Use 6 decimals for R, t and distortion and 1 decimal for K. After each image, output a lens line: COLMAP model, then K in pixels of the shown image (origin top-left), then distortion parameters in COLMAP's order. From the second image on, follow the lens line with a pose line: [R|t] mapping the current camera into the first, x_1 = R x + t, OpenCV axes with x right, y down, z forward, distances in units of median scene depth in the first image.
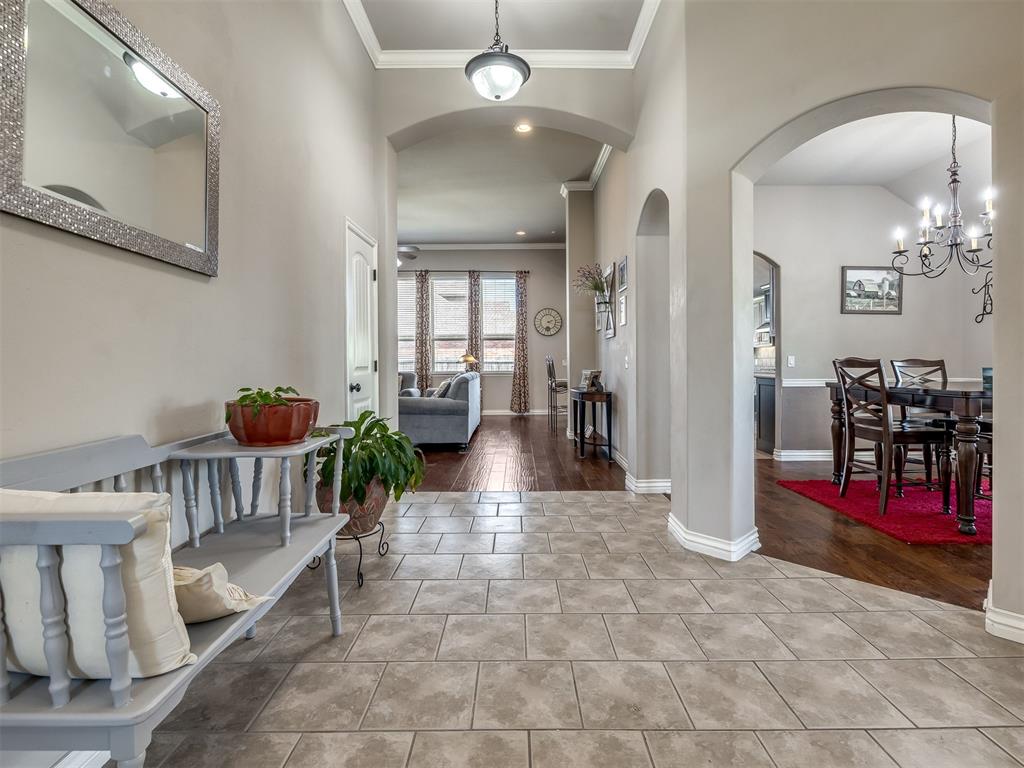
lens RADIAL K [[489.2, 0, 521.1], [0, 489.2, 365.0], [0, 0, 1]] dist [0.000293, 0.000451]
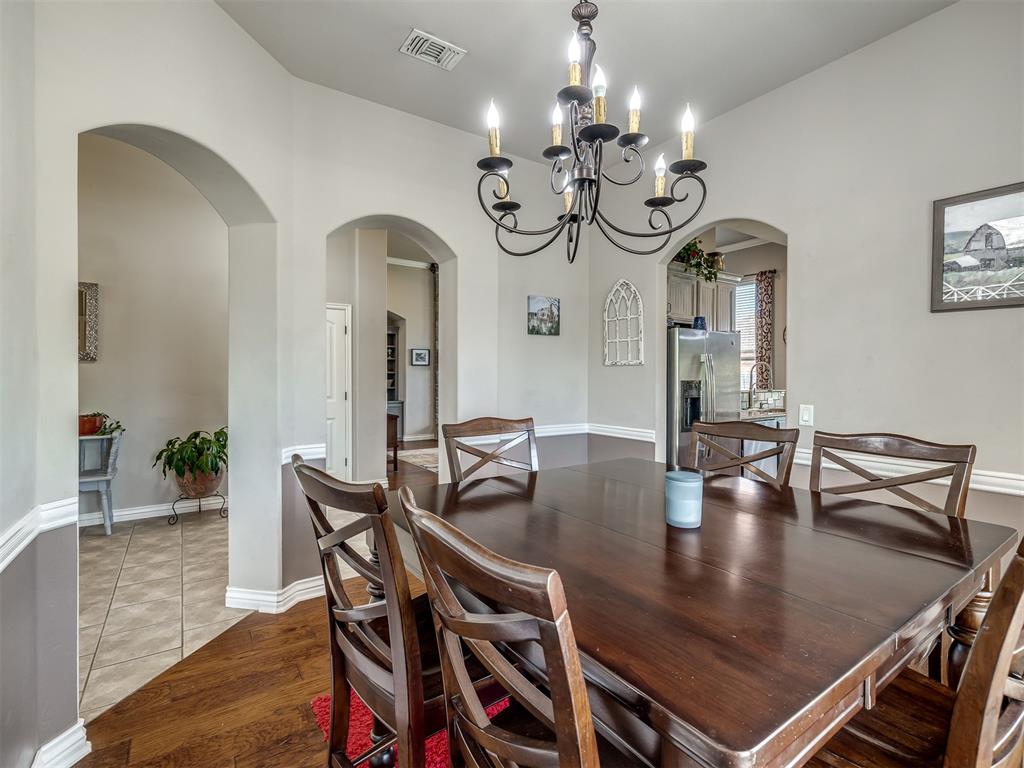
lens RADIAL K [[489.2, 0, 519.6], [0, 489.2, 378.2], [0, 0, 1]] dist [0.000293, 0.000451]
pose [[0.558041, 0.014123, -0.829693, 1.019217], [-0.012250, 0.999886, 0.008781, -0.059908], [0.829723, 0.005263, 0.558150, 0.584360]]
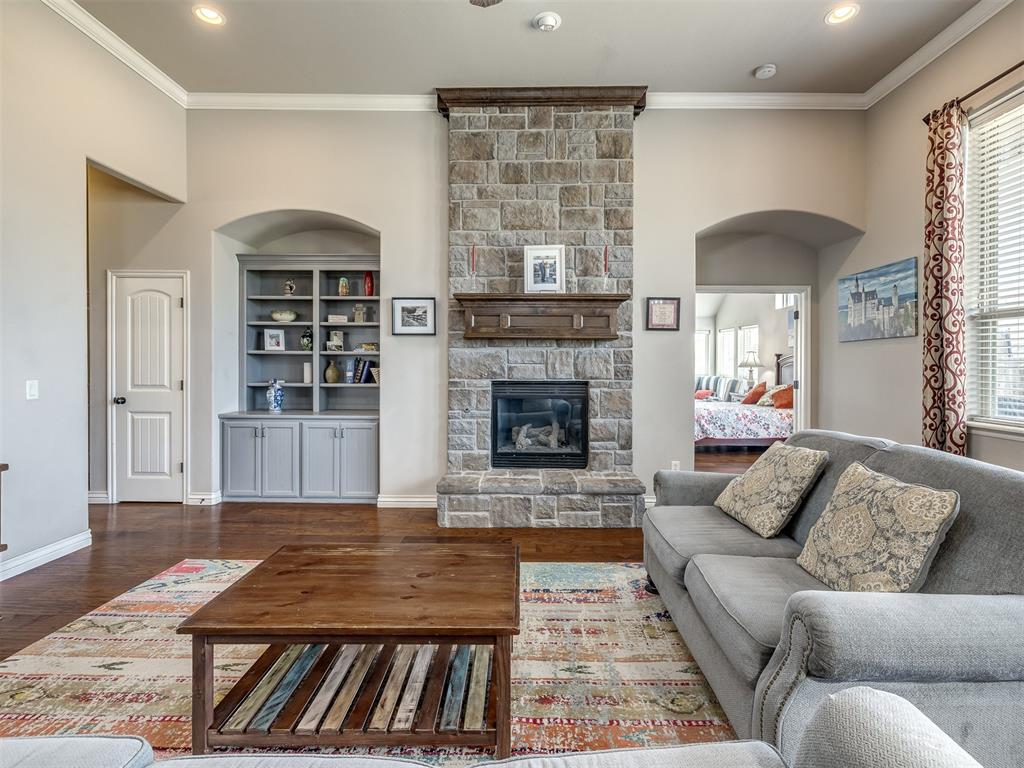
lens RADIAL K [[489.2, 0, 526.9], [0, 489.2, 366.6], [0, 0, 1]] dist [0.000293, 0.000451]
pose [[-0.016421, 0.012811, -0.999783, -0.144288], [-0.011018, 0.999855, 0.012993, -0.046484], [0.999804, 0.011229, -0.016278, 1.708678]]
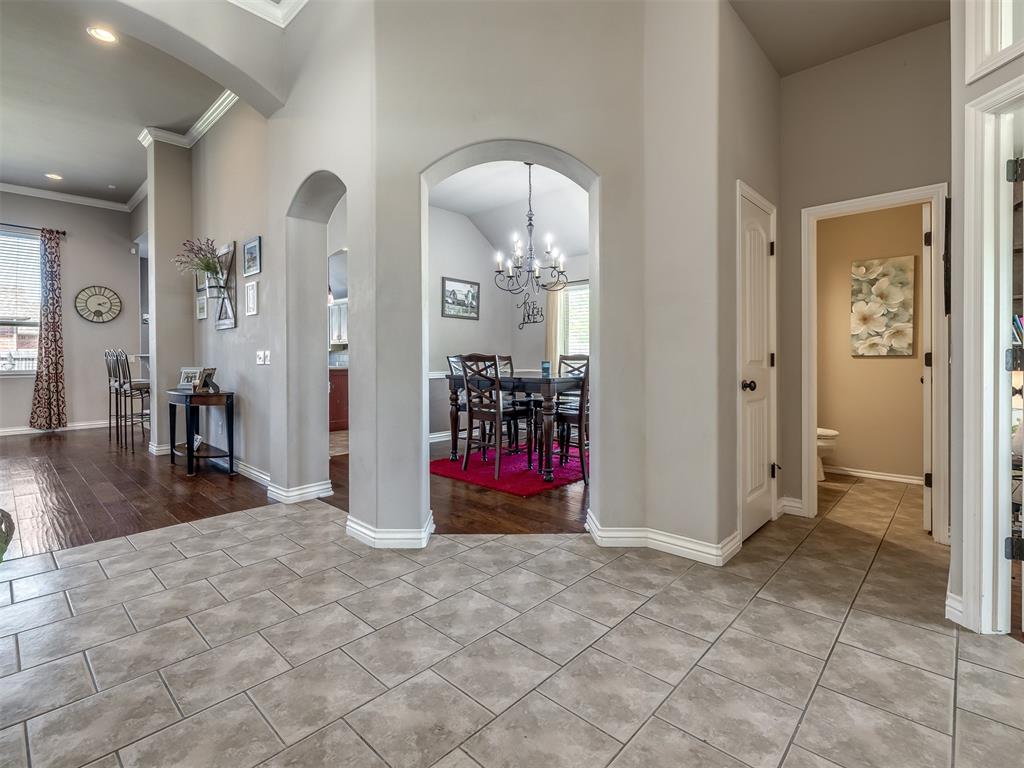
lens RADIAL K [[489.2, 0, 494.4], [0, 489.2, 358.3], [0, 0, 1]] dist [0.000293, 0.000451]
pose [[0.702109, -0.000375, 0.712069, -0.127769], [0.004527, 0.999982, -0.003937, 0.001222], [-0.712055, 0.005987, 0.702098, 0.097121]]
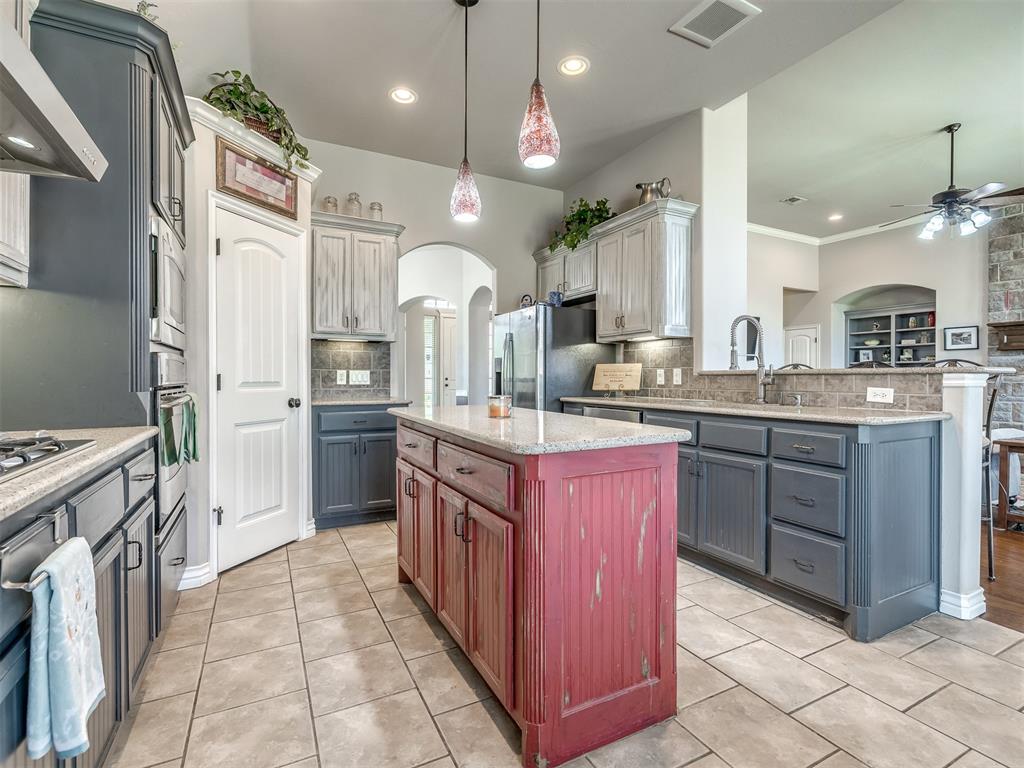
lens RADIAL K [[489.2, 0, 508.2], [0, 489.2, 381.0], [0, 0, 1]] dist [0.000293, 0.000451]
pose [[-0.898130, 0.006932, -0.439676, 0.916249], [0.000175, 0.999881, 0.015406, -0.016864], [0.439731, 0.013760, -0.898024, 2.254369]]
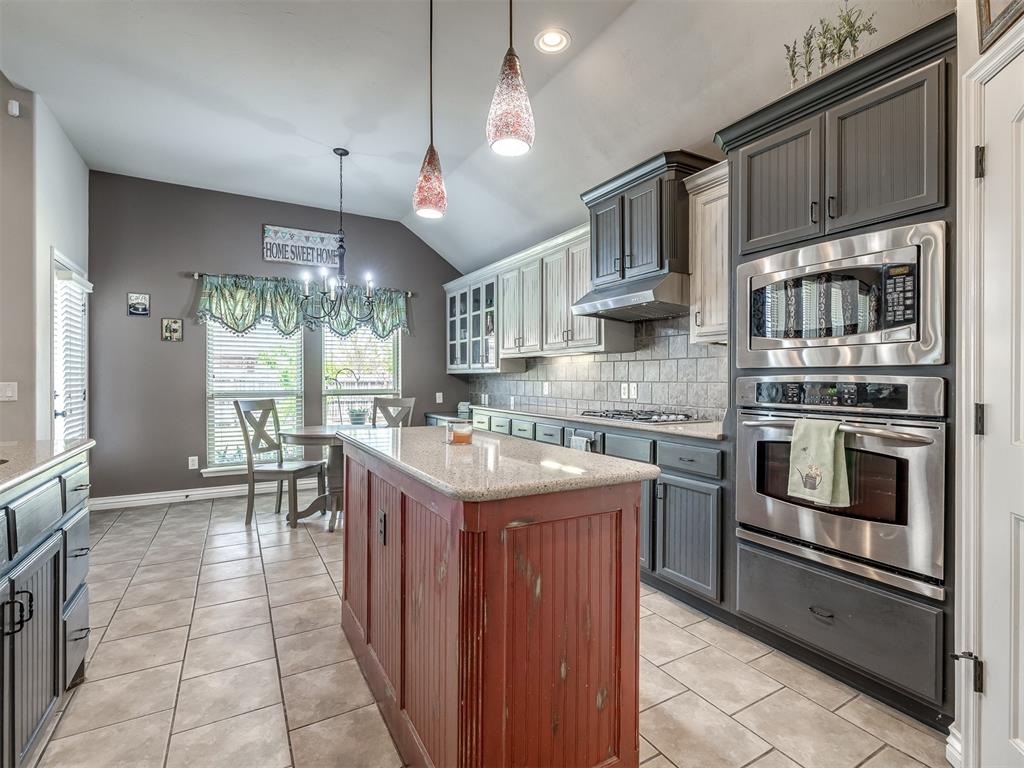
lens RADIAL K [[489.2, 0, 504.6], [0, 489.2, 383.3], [0, 0, 1]] dist [0.000293, 0.000451]
pose [[0.883603, 0.005310, 0.468206, 0.540913], [-0.006233, 0.999980, 0.000421, -0.027269], [-0.468195, -0.003290, 0.883619, 1.426469]]
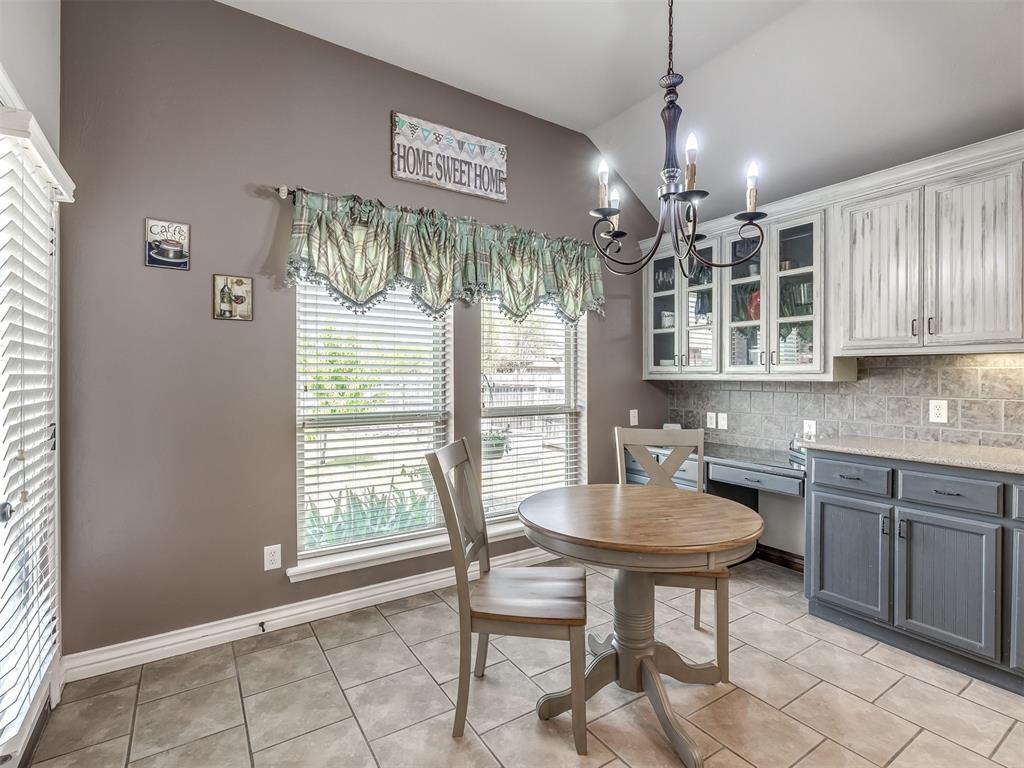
lens RADIAL K [[489.2, 0, 514.3], [0, 489.2, 380.2], [0, 0, 1]] dist [0.000293, 0.000451]
pose [[0.845517, 0.004491, 0.533929, 0.372194], [-0.005638, 0.999984, 0.000517, -0.050671], [-0.533918, -0.003448, 0.845529, 2.095198]]
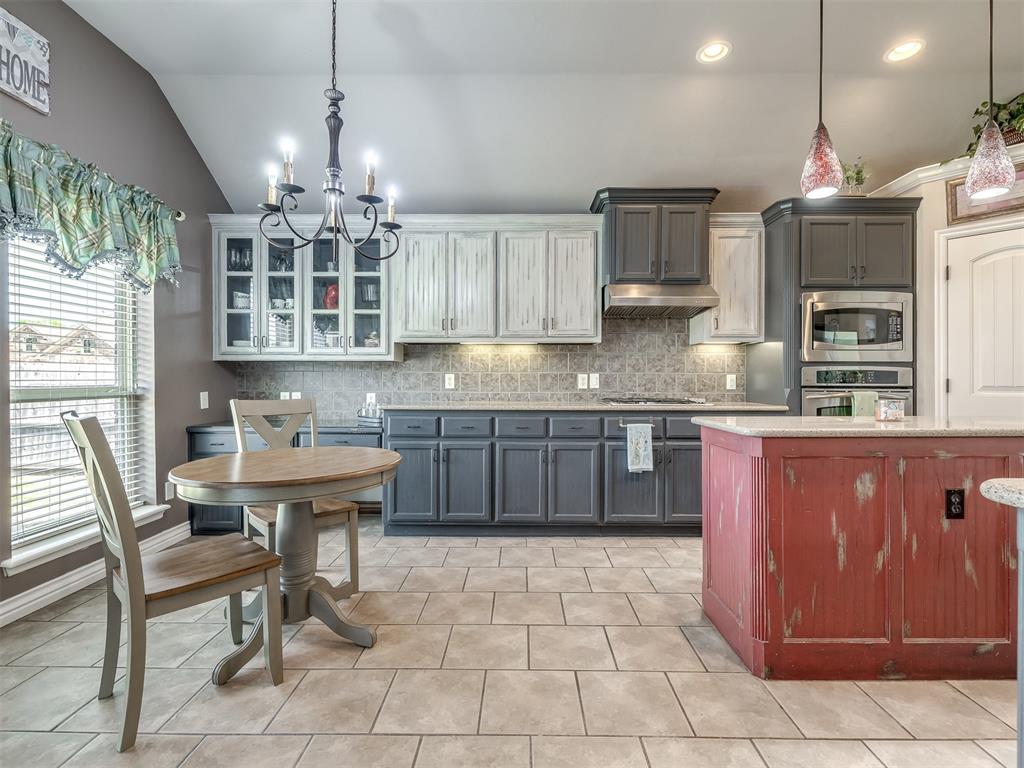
lens RADIAL K [[489.2, 0, 510.8], [0, 489.2, 384.1], [0, 0, 1]] dist [0.000293, 0.000451]
pose [[0.035749, -0.004662, 0.999350, 0.217828], [0.003561, 0.999983, 0.004538, -0.013955], [-0.999354, 0.003396, 0.035765, 2.176199]]
